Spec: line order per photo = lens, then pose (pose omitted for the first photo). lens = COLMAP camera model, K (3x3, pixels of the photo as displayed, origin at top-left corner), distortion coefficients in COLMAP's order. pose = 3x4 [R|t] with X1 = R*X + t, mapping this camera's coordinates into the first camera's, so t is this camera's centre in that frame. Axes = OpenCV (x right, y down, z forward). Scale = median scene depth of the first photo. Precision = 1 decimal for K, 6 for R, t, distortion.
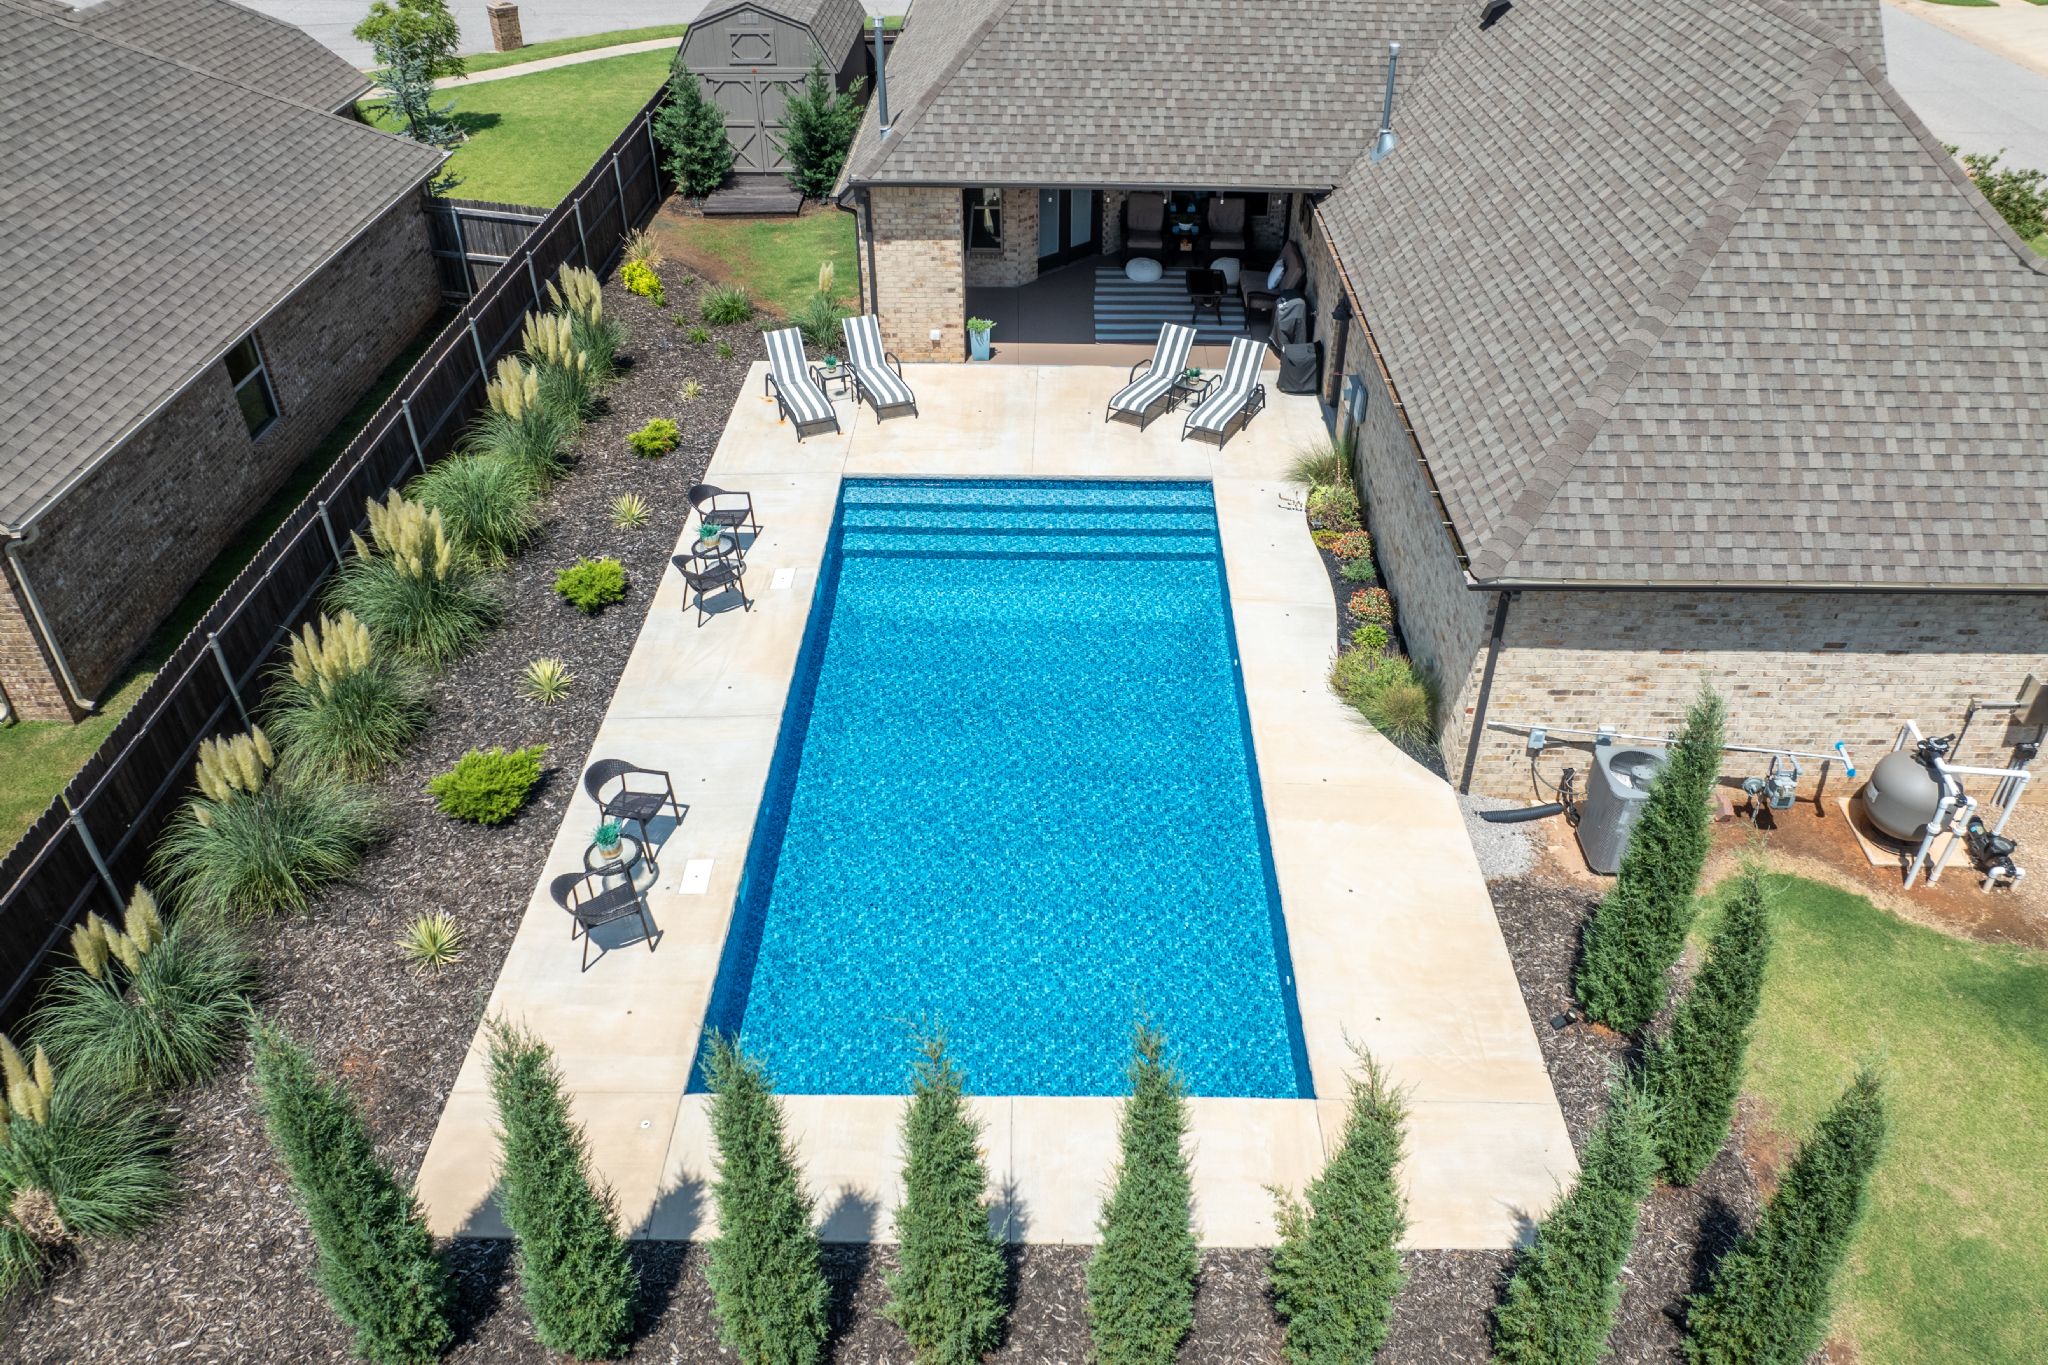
lens RADIAL K [[1465.4, 0, 1058.6], [0, 1465.4, 620.5], [0, 0, 1]] dist [-0.033807, 0.000894]
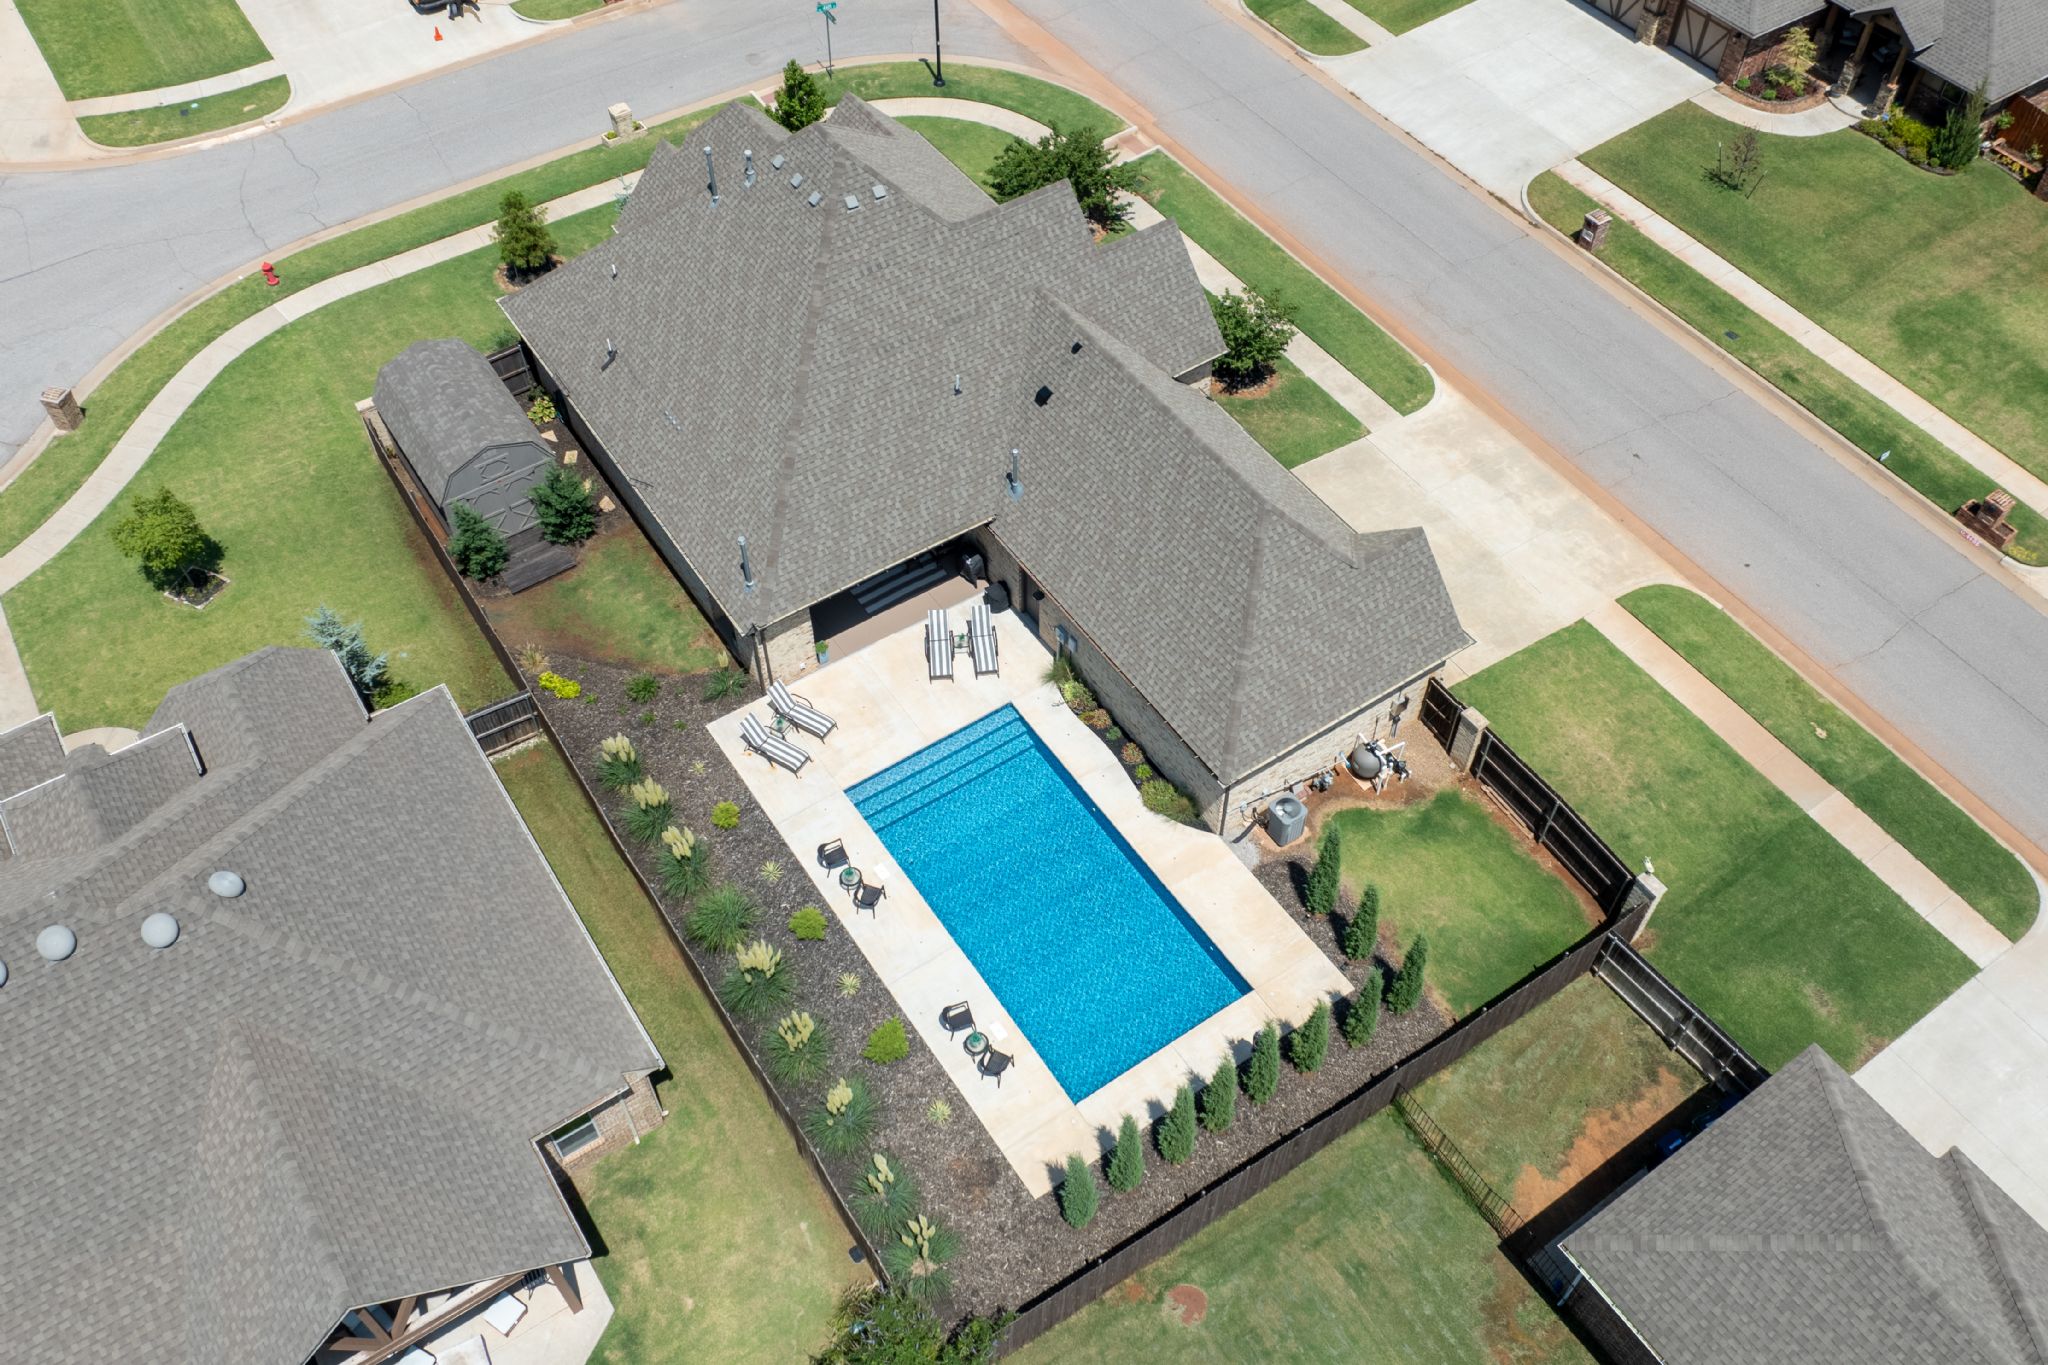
lens RADIAL K [[1697.7, 0, 1051.3], [0, 1697.7, 658.3], [0, 0, 1]] dist [-0.021632, -0.031433]
pose [[0.823585, -0.439586, 0.358430, -0.803195], [0.322142, 0.882645, 0.342290, -1.149305], [-0.466833, -0.166439, 0.868542, -1.216010]]
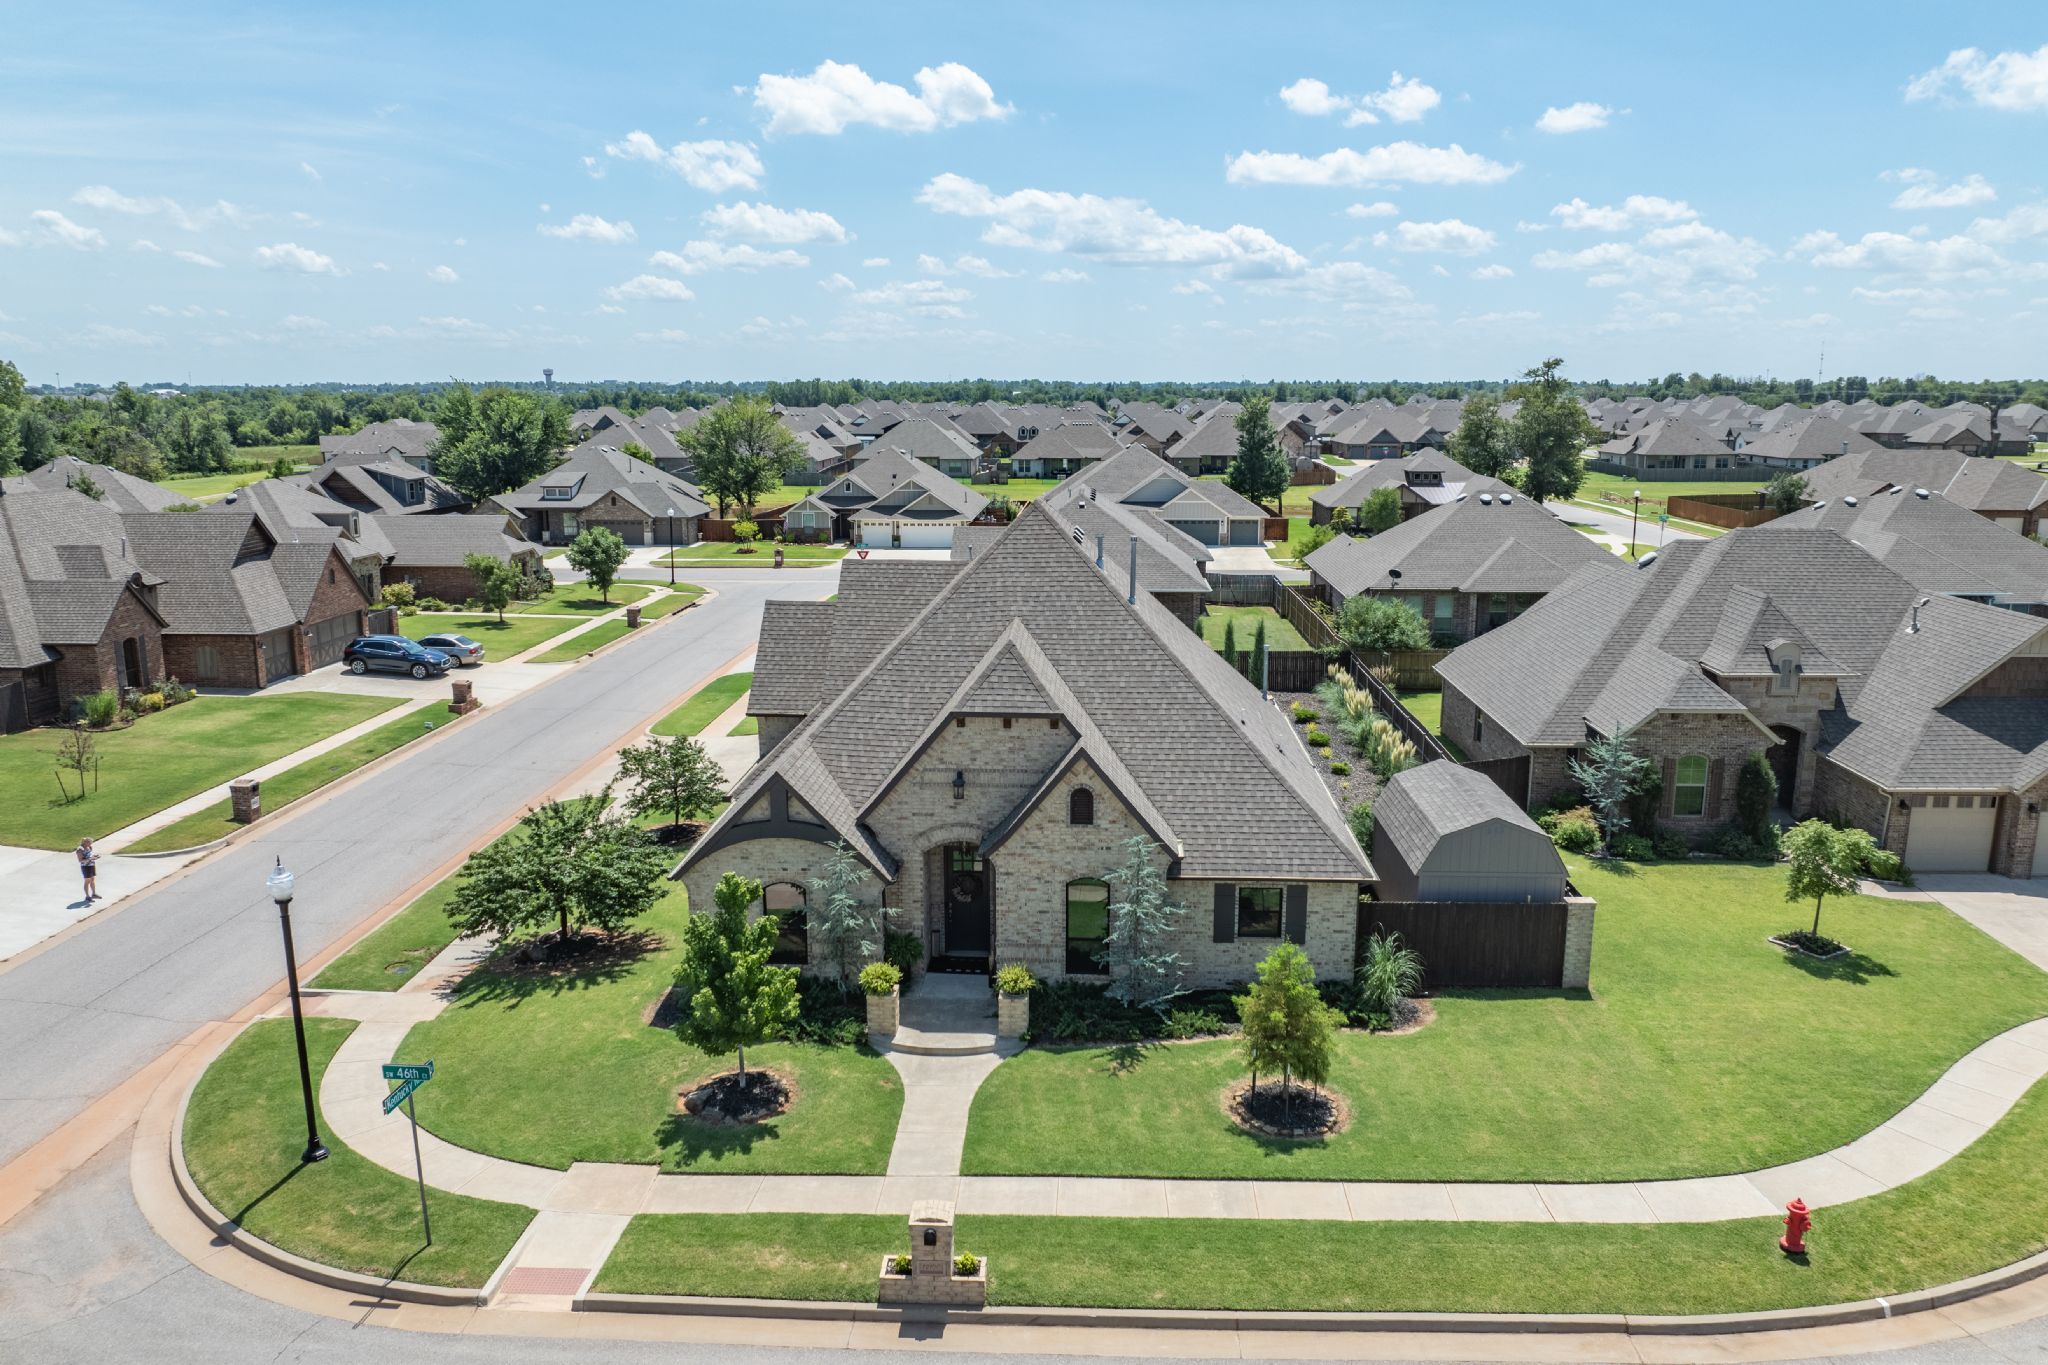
lens RADIAL K [[1440.8, 0, 1032.9], [0, 1440.8, 668.1], [0, 0, 1]] dist [-0.031514, -0.001900]
pose [[-0.999106, -0.015135, 0.039483, 0.186185], [0.017603, 0.700100, 0.713828, -2.596656], [-0.038446, 0.713884, -0.699207, 3.422154]]
